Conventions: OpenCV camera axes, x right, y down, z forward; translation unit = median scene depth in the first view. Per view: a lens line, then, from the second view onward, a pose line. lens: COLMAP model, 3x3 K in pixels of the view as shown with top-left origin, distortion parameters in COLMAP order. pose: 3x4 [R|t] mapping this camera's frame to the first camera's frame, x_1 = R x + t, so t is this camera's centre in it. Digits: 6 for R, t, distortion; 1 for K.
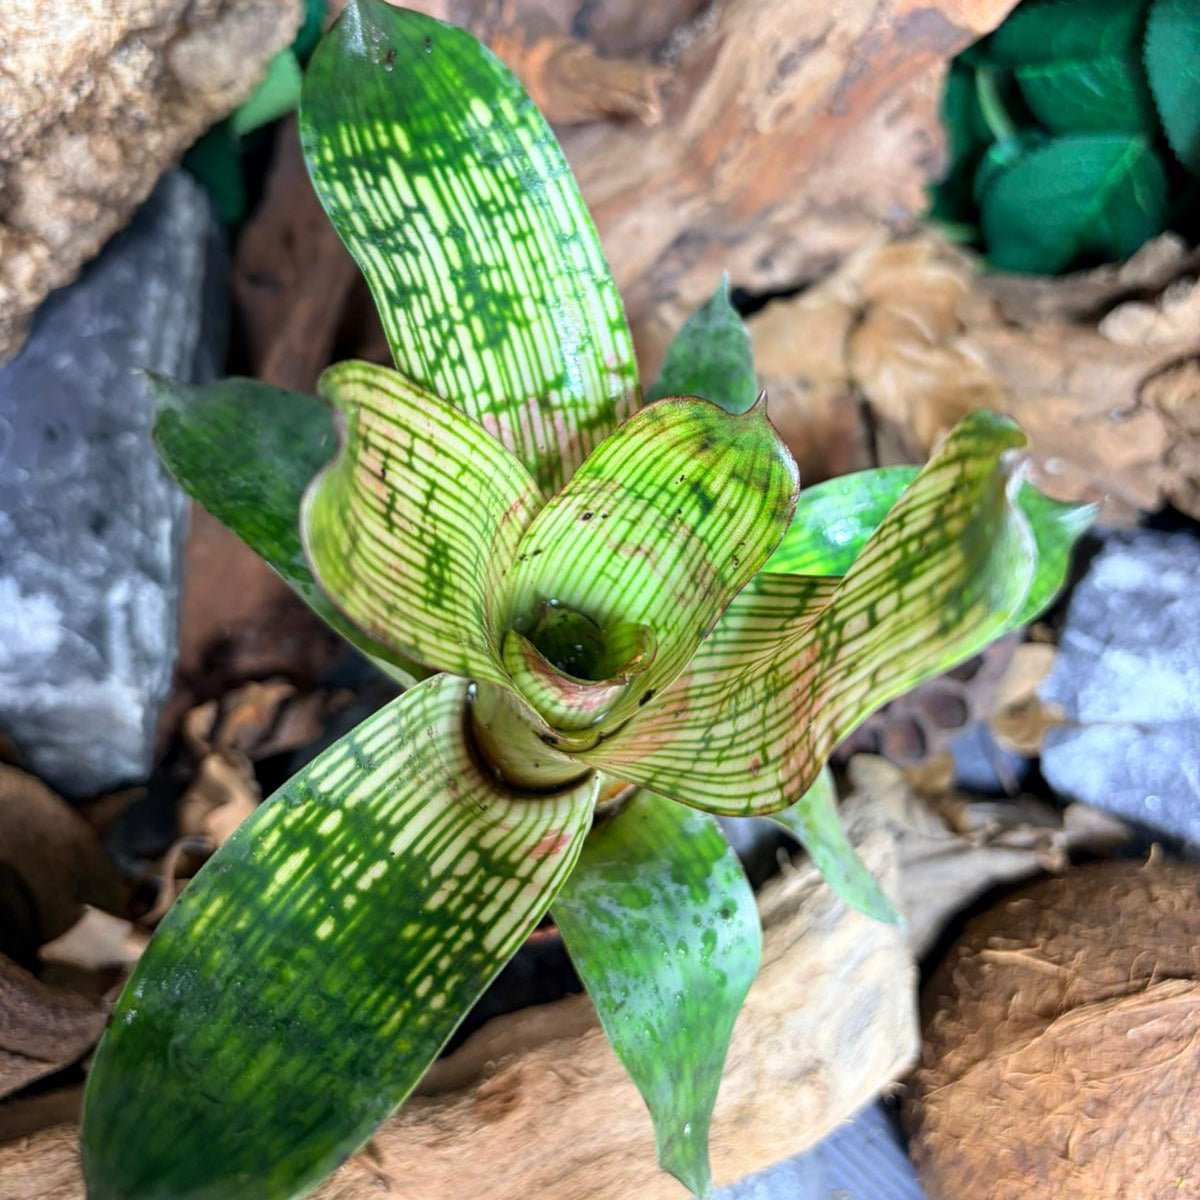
lens RADIAL K [[1266.2, 0, 604.4], [0, 1266.2, 519.7], [0, 0, 1]] dist [-0.002434, 0.000000]
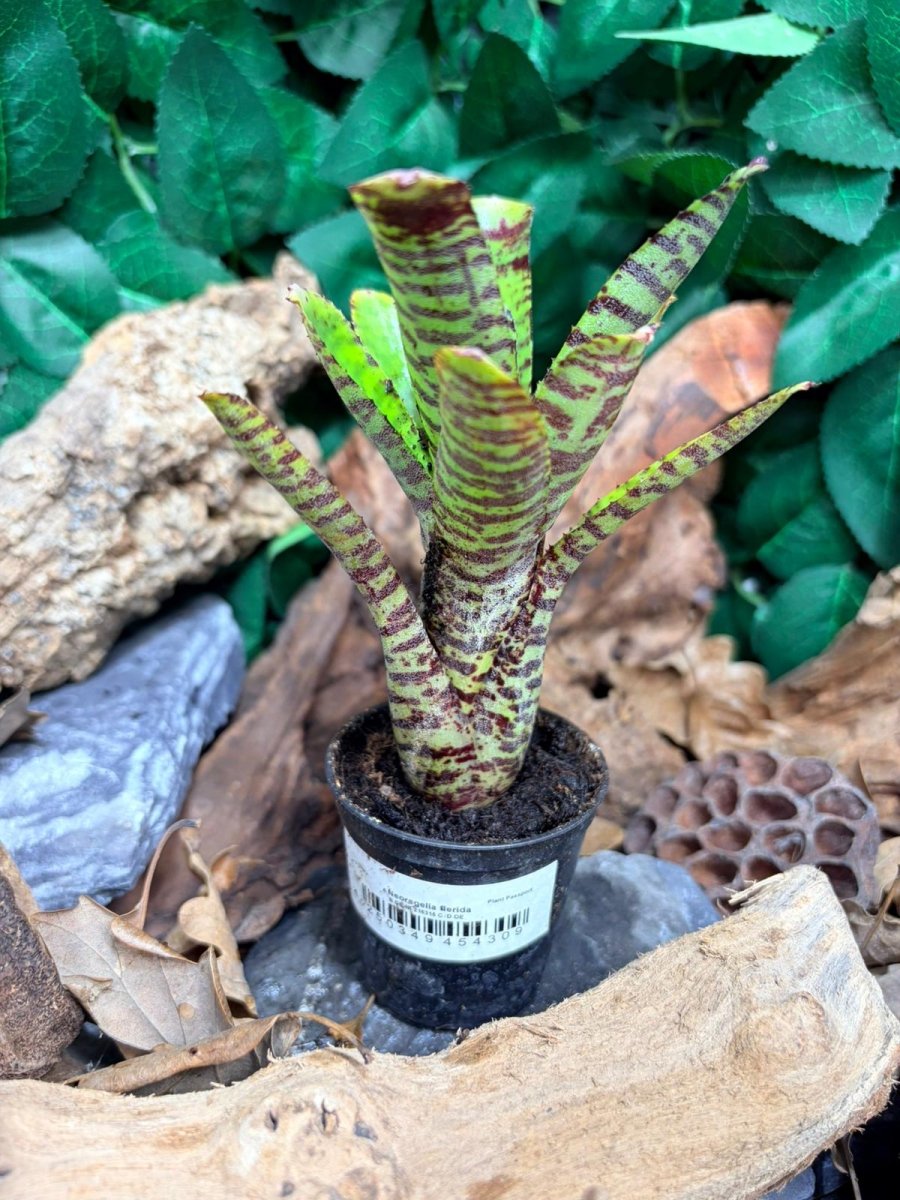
lens RADIAL K [[973.9, 0, 442.7], [0, 973.9, 608.9], [0, 0, 1]] dist [-0.030910, 0.029947]
pose [[0.999796, -0.019311, 0.005963, -0.090797], [0.017353, 0.669000, -0.743060, 0.680640], [0.010360, 0.743012, 0.669198, 0.261926]]
